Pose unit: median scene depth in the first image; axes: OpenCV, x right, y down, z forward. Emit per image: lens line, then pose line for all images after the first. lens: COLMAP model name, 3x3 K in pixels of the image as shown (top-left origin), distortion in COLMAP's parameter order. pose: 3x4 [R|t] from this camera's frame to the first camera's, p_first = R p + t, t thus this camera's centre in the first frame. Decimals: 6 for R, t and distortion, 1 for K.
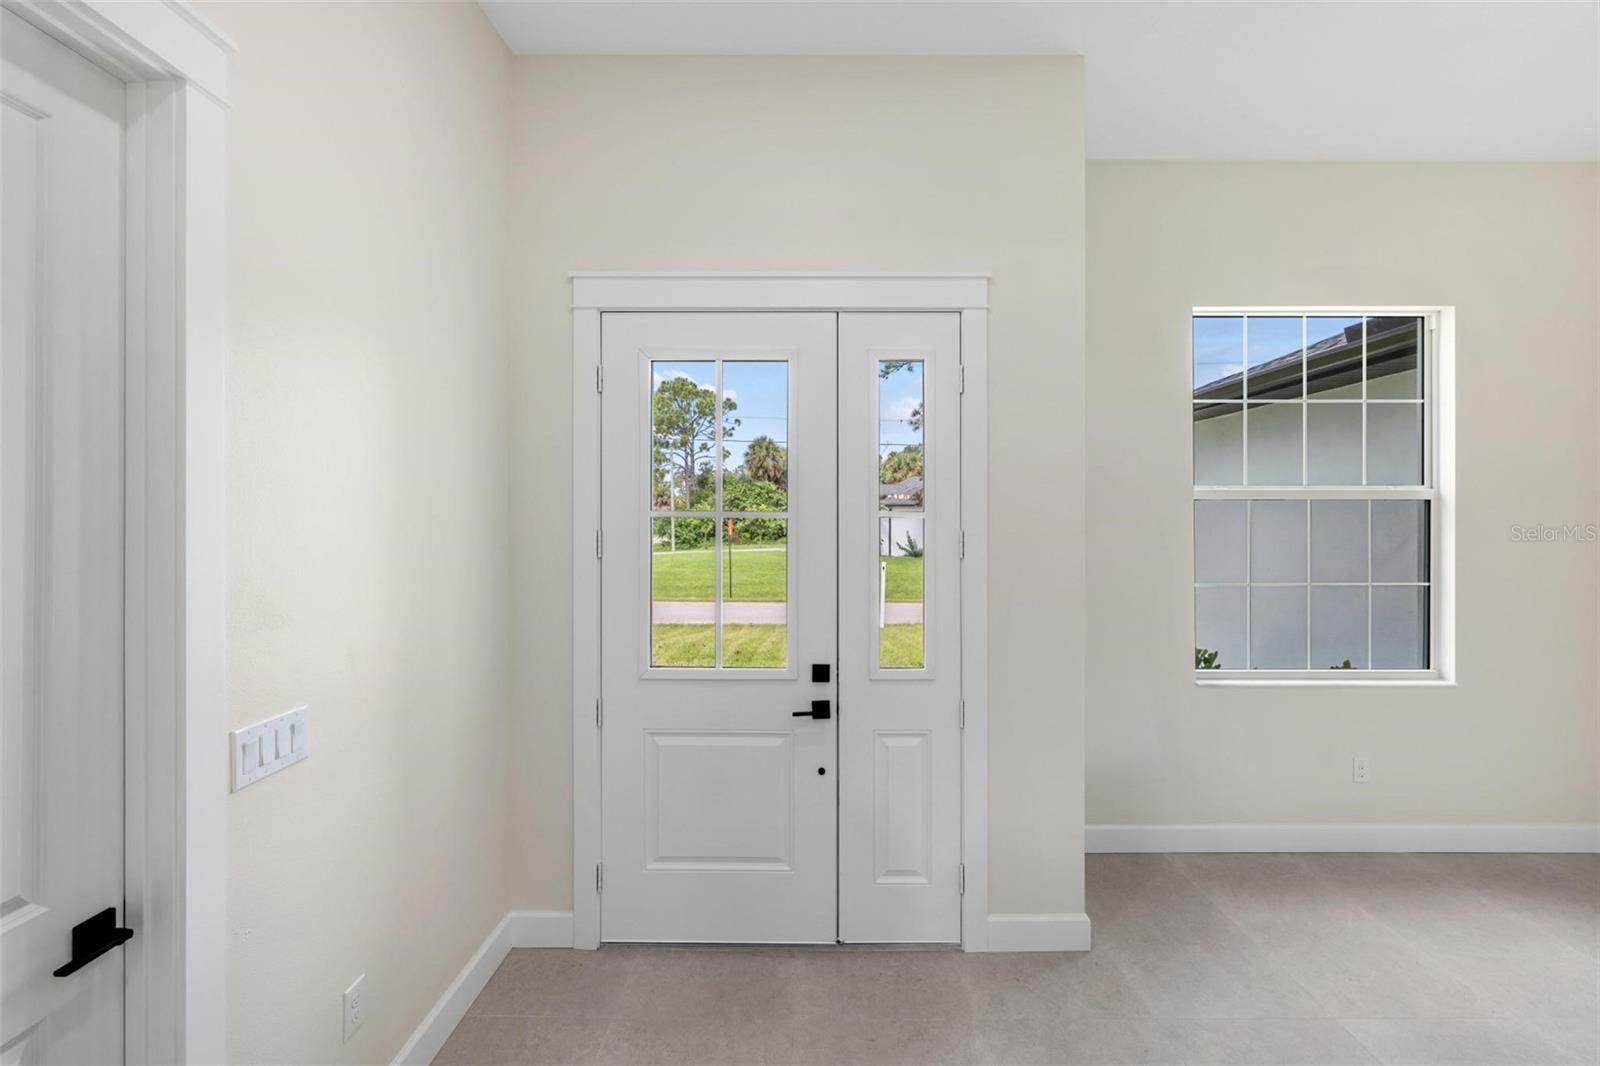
lens RADIAL K [[721.8, 0, 806.6], [0, 721.8, 526.1], [0, 0, 1]] dist [-0.004625, 0.000120]
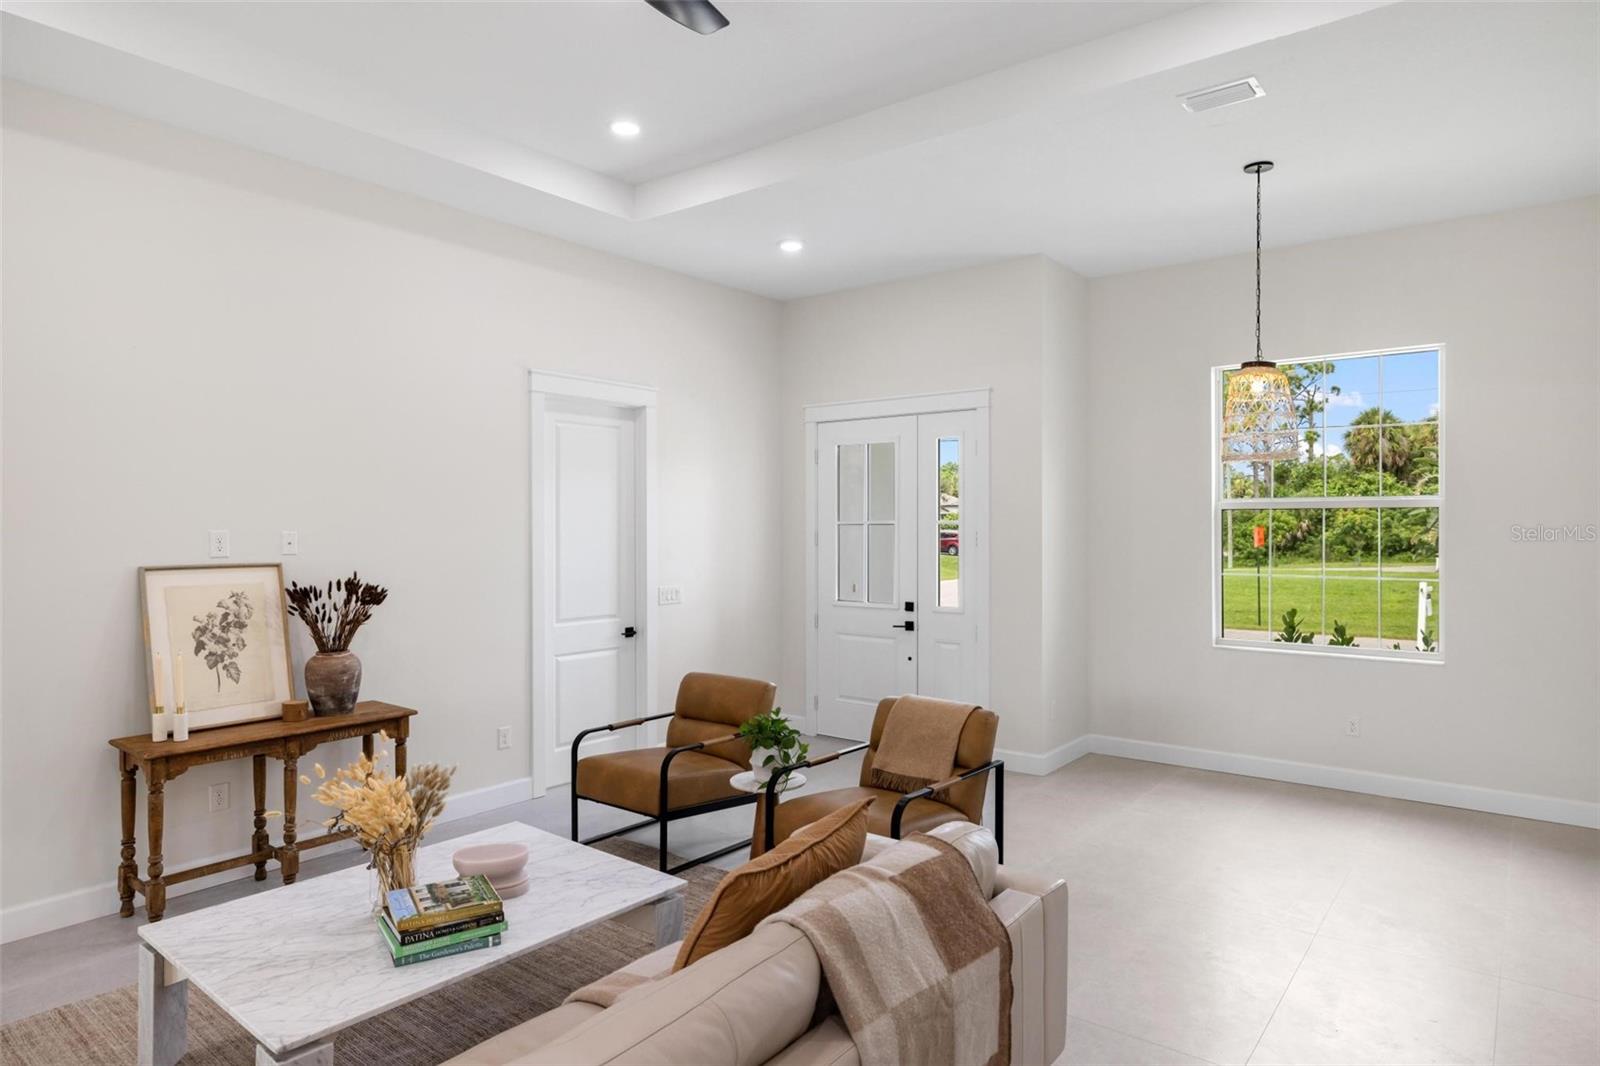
lens RADIAL K [[940.2, 0, 801.7], [0, 940.2, 528.3], [0, 0, 1]] dist [-0.008077, -0.001177]
pose [[0.784847, -0.004306, -0.619674, 0.712917], [-0.001335, 0.999962, -0.008639, 0.011140], [0.619688, 0.007608, 0.784812, -0.596652]]
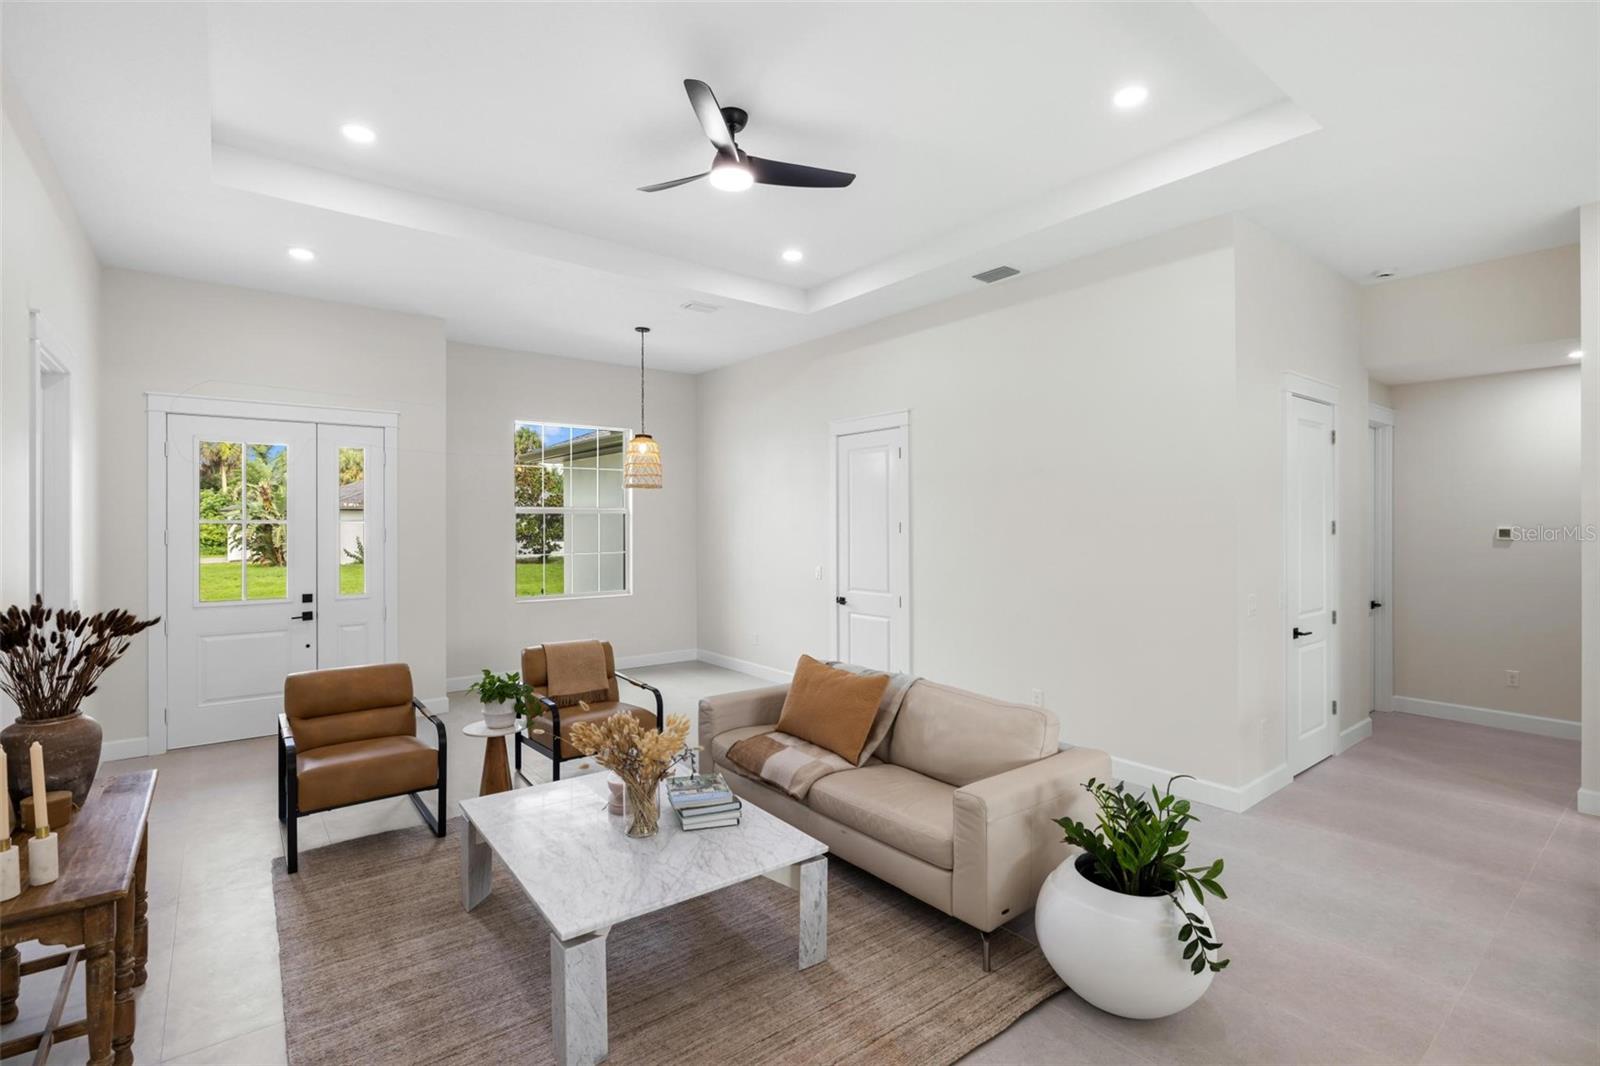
lens RADIAL K [[752.0, 0, 809.0], [0, 752.0, 518.8], [0, 0, 1]] dist [-0.008373, 0.000575]
pose [[0.777256, -0.000486, 0.629184, -0.114197], [0.009483, 0.999895, -0.010944, 0.008012], [-0.629113, 0.014473, 0.777179, -0.838997]]
